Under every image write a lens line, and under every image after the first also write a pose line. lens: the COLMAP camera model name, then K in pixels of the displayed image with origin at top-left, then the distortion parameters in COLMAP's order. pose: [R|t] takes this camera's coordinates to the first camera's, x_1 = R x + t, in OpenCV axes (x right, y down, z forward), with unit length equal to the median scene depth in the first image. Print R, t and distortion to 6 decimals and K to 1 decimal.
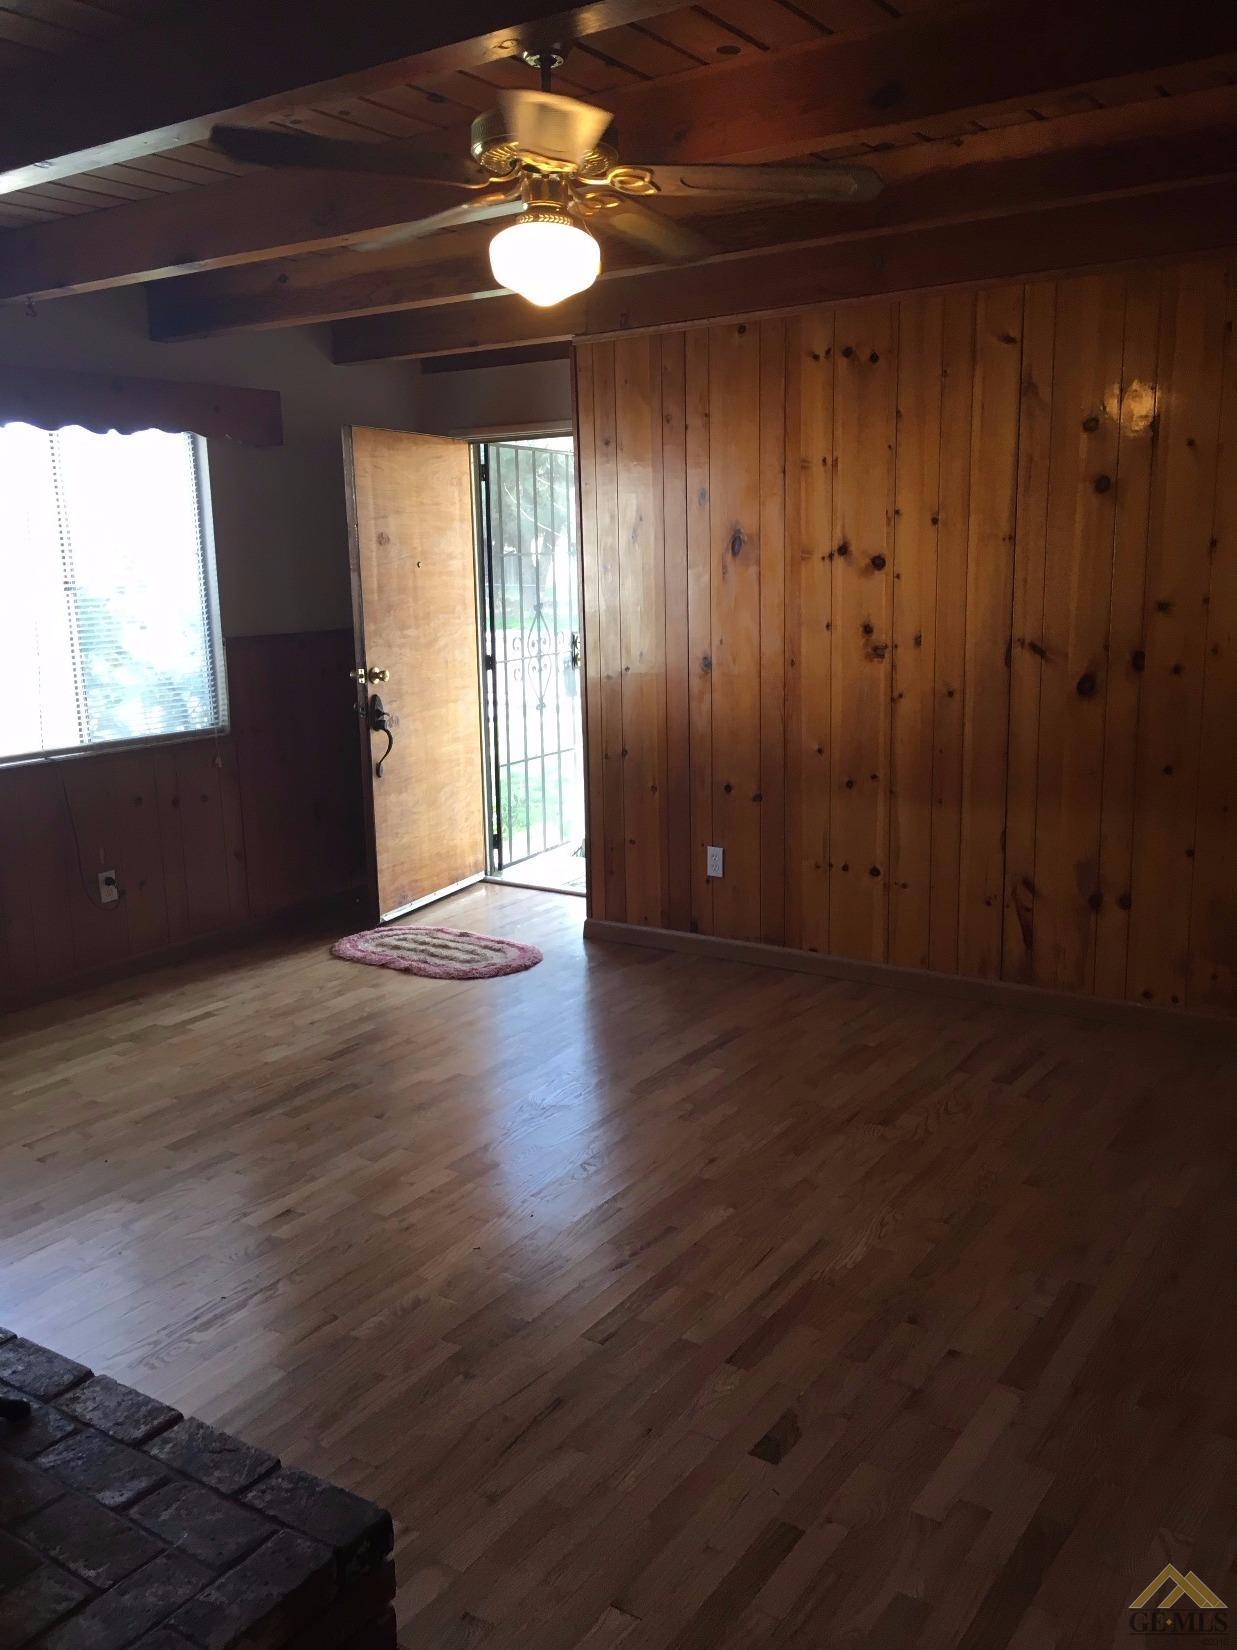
lens RADIAL K [[1417.3, 0, 618.5], [0, 1417.3, 825.0], [0, 0, 1]] dist [0.097224, -0.141462]
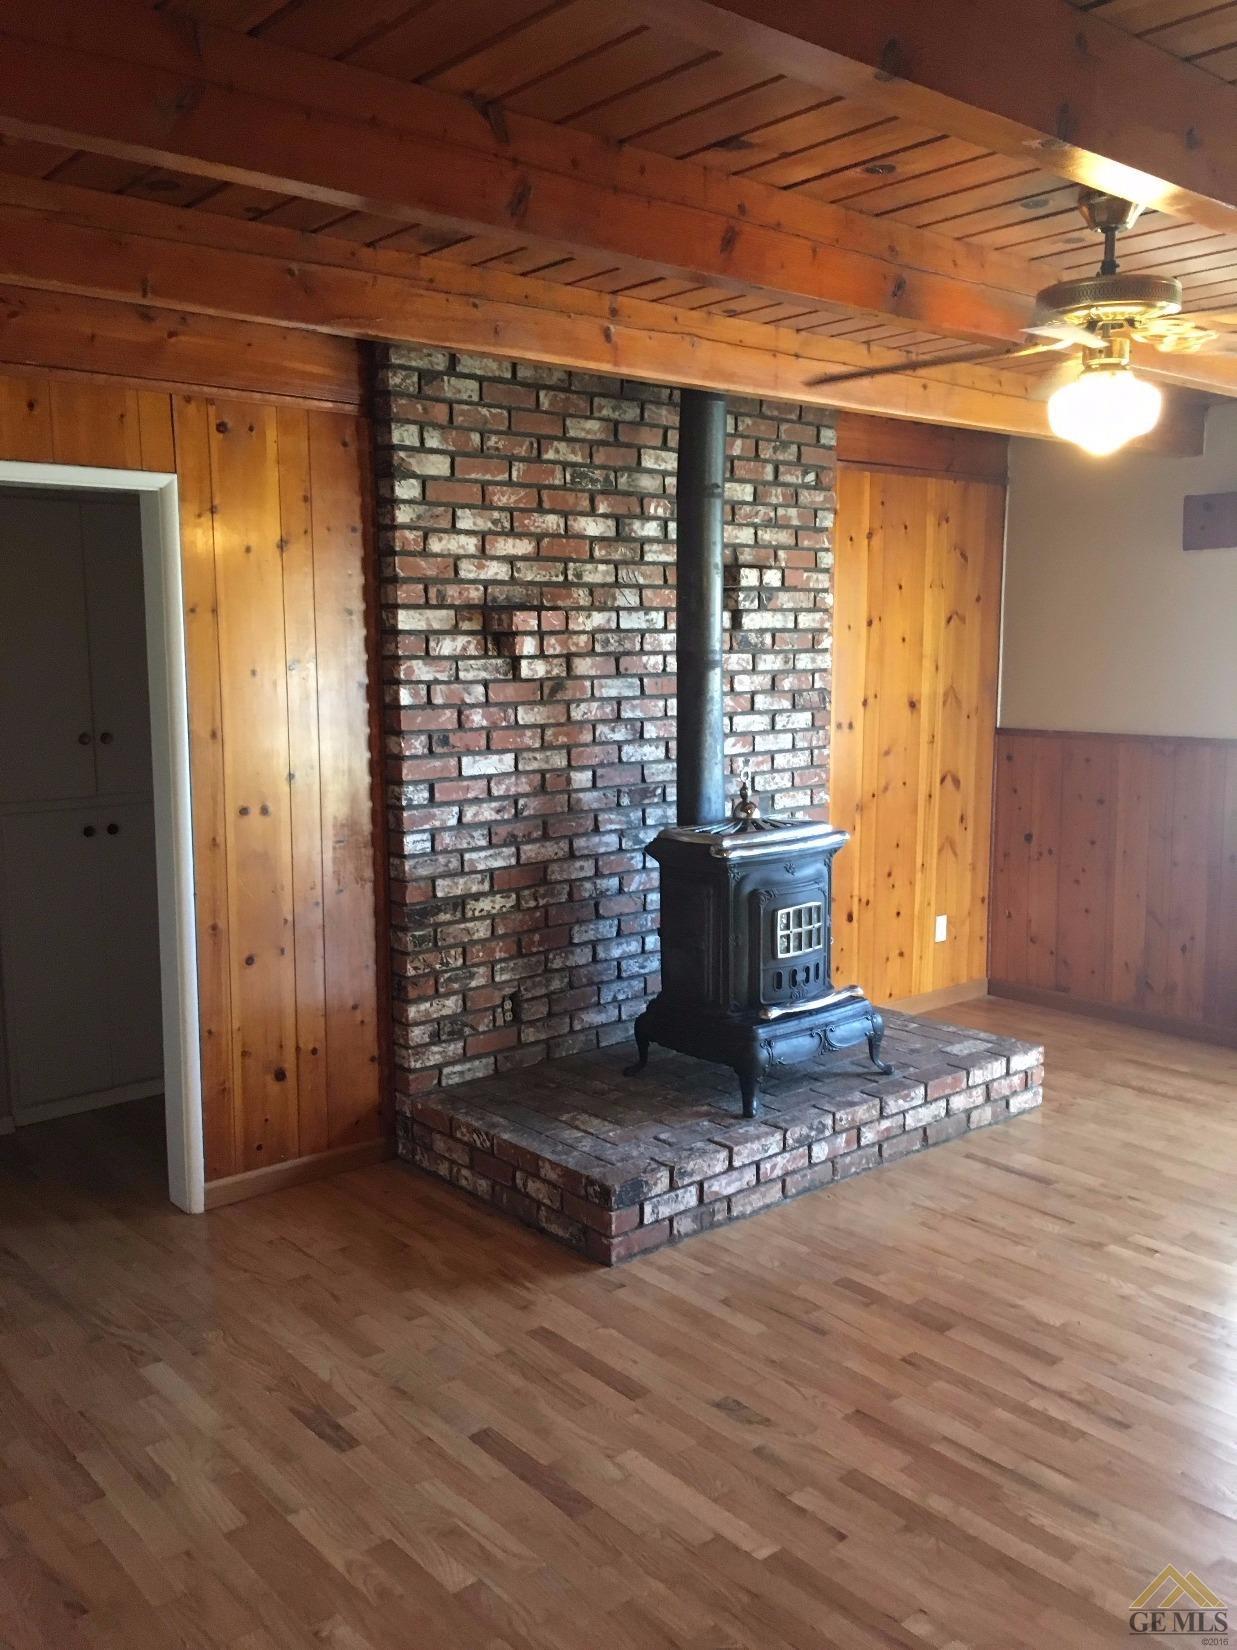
lens RADIAL K [[1417.3, 0, 618.5], [0, 1417.3, 825.0], [0, 0, 1]] dist [0.097224, -0.141462]
pose [[-0.271995, 0.154446, -0.949824, 1.174830], [-0.176206, 0.962354, 0.206943, -0.277496], [0.946029, 0.223652, -0.234541, 1.032106]]
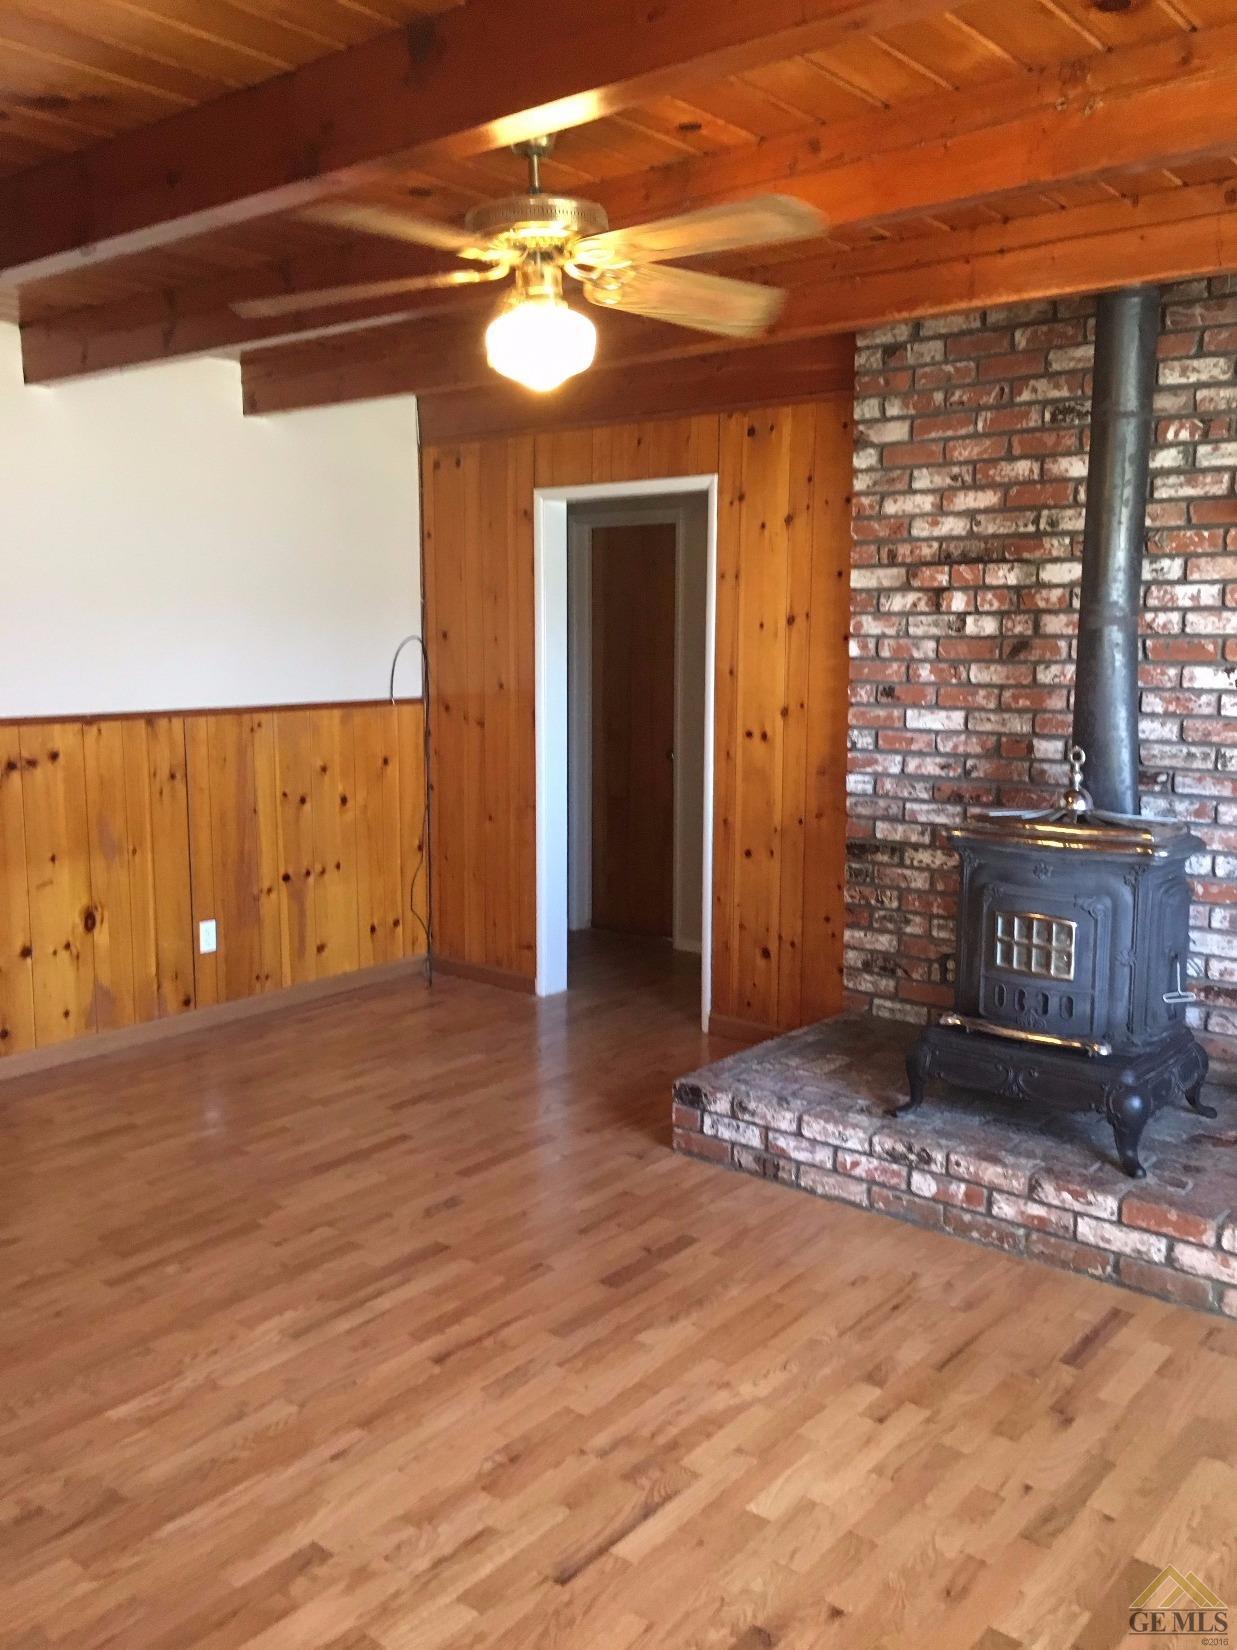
lens RADIAL K [[1417.3, 0, 618.5], [0, 1417.3, 825.0], [0, 0, 1]] dist [0.097224, -0.141462]
pose [[-0.994649, 0.012271, 0.102578, -0.230842], [0.045683, 0.942814, 0.330173, -0.438999], [-0.092660, 0.333092, -0.938330, 2.193079]]
